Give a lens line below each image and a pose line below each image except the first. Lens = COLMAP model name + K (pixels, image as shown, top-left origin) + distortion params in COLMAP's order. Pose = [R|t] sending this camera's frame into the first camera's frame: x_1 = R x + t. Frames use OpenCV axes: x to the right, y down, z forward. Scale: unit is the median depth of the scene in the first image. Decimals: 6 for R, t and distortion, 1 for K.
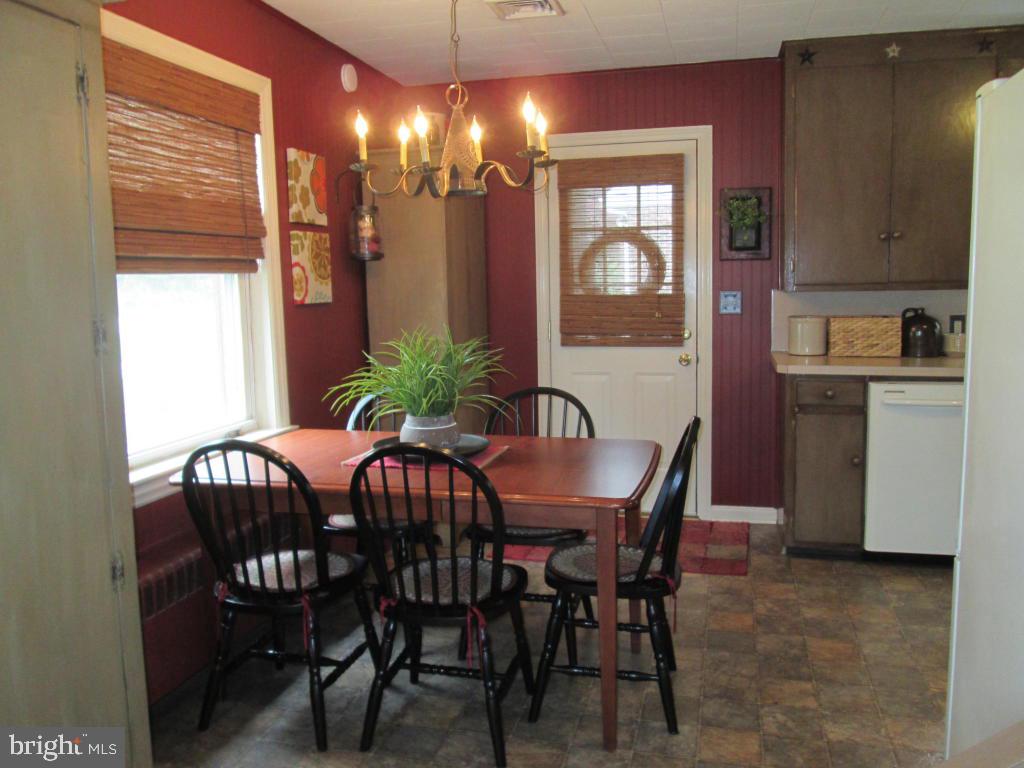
lens RADIAL K [[852.6, 0, 513.2], [0, 852.6, 384.9], [0, 0, 1]] dist [-0.053802, 0.030807]
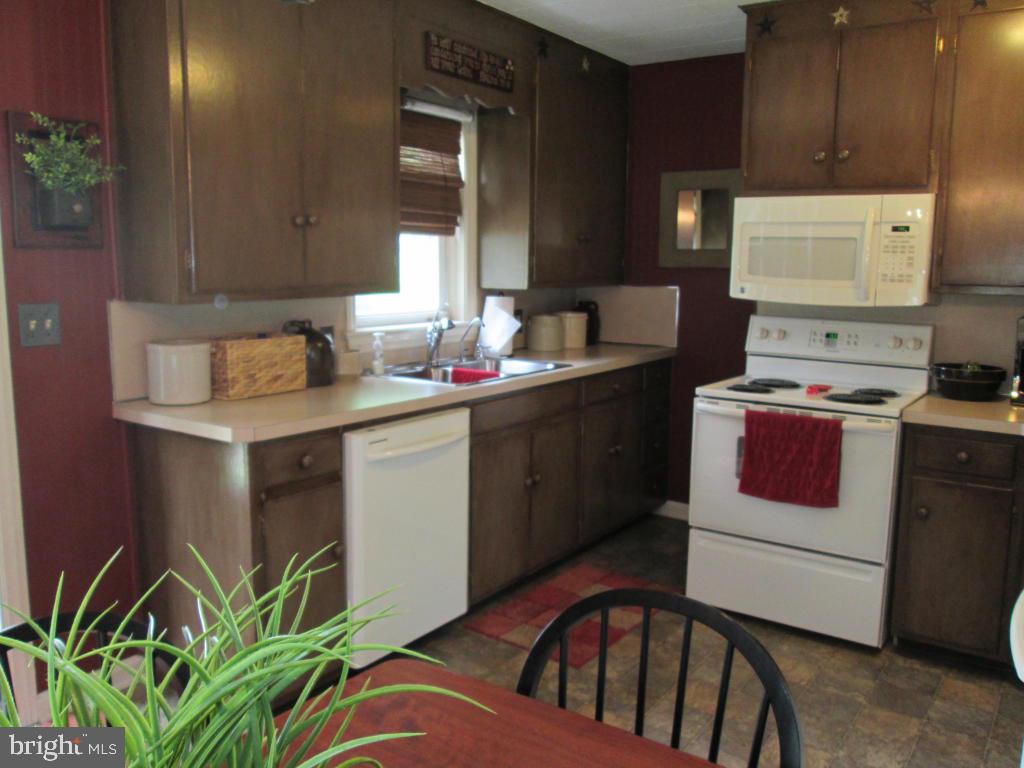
lens RADIAL K [[852.6, 0, 516.9], [0, 852.6, 381.1], [0, 0, 1]] dist [-0.053802, 0.030807]
pose [[0.341291, -0.111353, 0.933339, -0.160696], [0.096380, 0.991870, 0.083093, -0.082745], [-0.935003, 0.061596, 0.349249, 0.570011]]
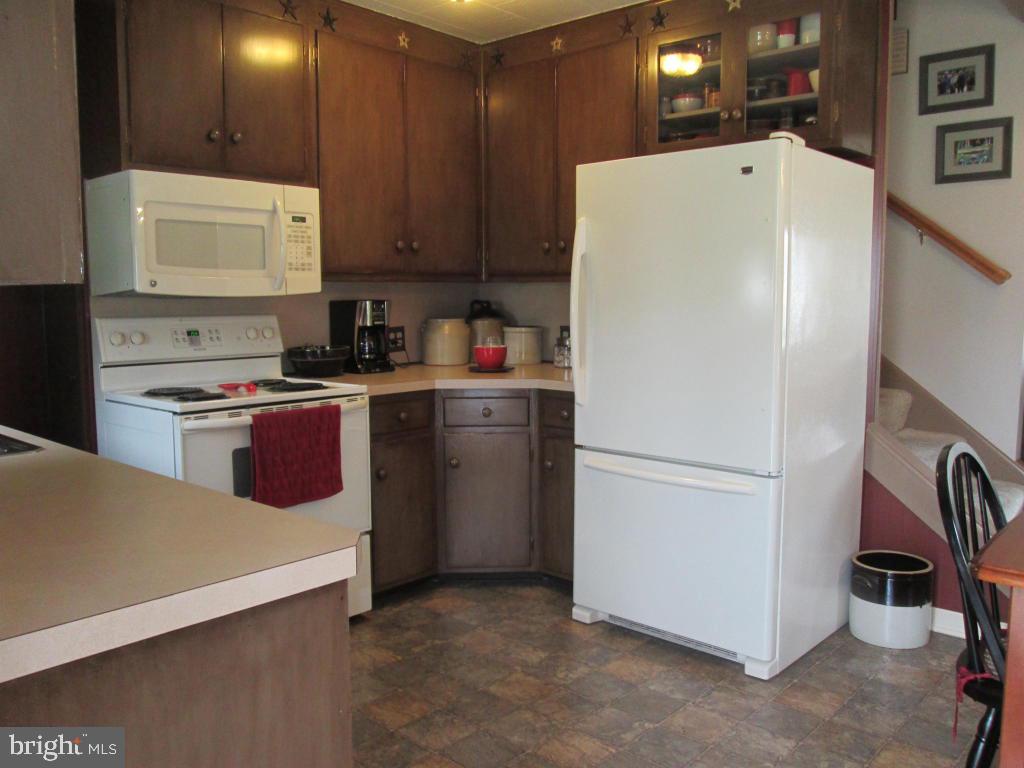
lens RADIAL K [[852.6, 0, 518.2], [0, 852.6, 376.1], [0, 0, 1]] dist [-0.053802, 0.030807]
pose [[-0.886993, -0.026768, 0.461005, 0.159510], [0.074803, 0.976805, 0.200642, -0.127293], [-0.455683, 0.212453, -0.864417, 1.187200]]
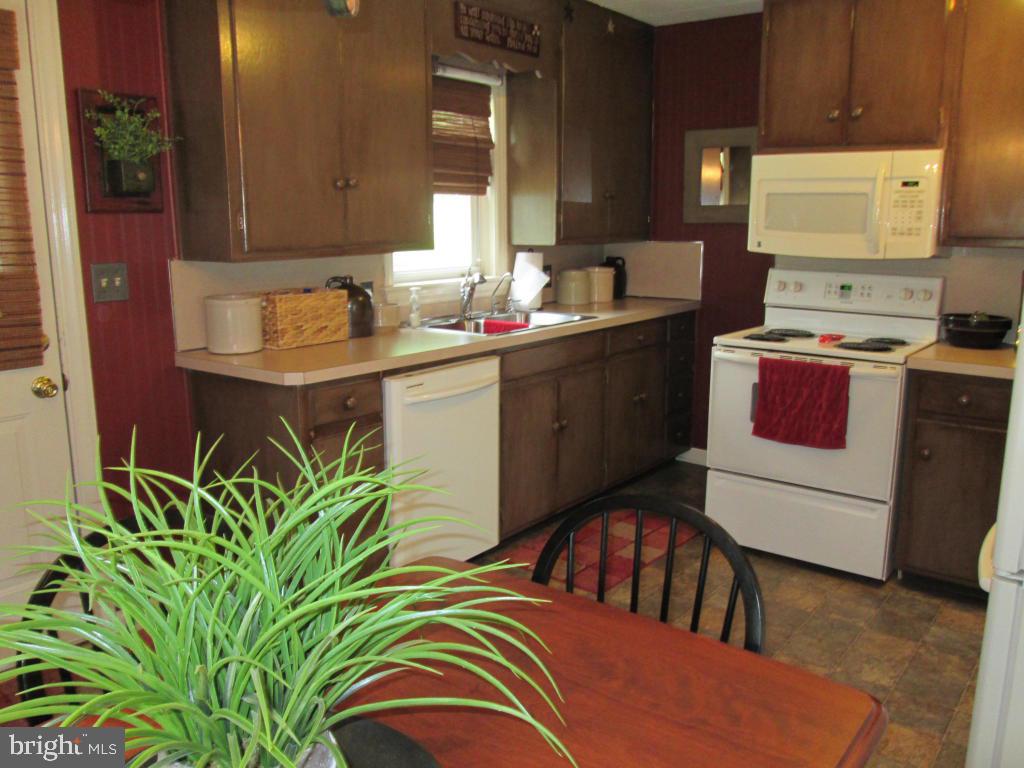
lens RADIAL K [[852.6, 0, 523.0], [0, 852.6, 381.4], [0, 0, 1]] dist [-0.053802, 0.030807]
pose [[0.375174, -0.159746, 0.913086, -0.213343], [0.105581, 0.985992, 0.129119, -0.079680], [-0.920922, 0.047963, 0.386785, 0.538485]]
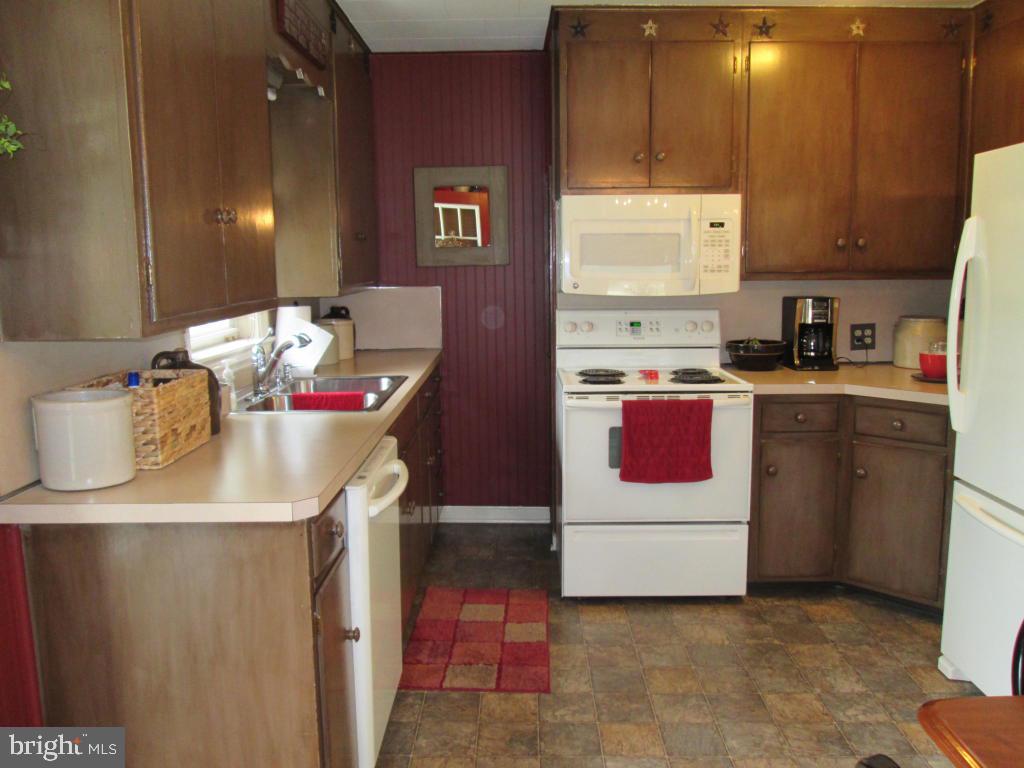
lens RADIAL K [[852.6, 0, 512.0], [0, 852.6, 380.0], [0, 0, 1]] dist [-0.053802, 0.030807]
pose [[-0.243070, -0.119395, 0.962633, -0.111342], [0.136383, 0.978332, 0.155779, -0.135988], [-0.960373, 0.169152, -0.221520, 0.958076]]
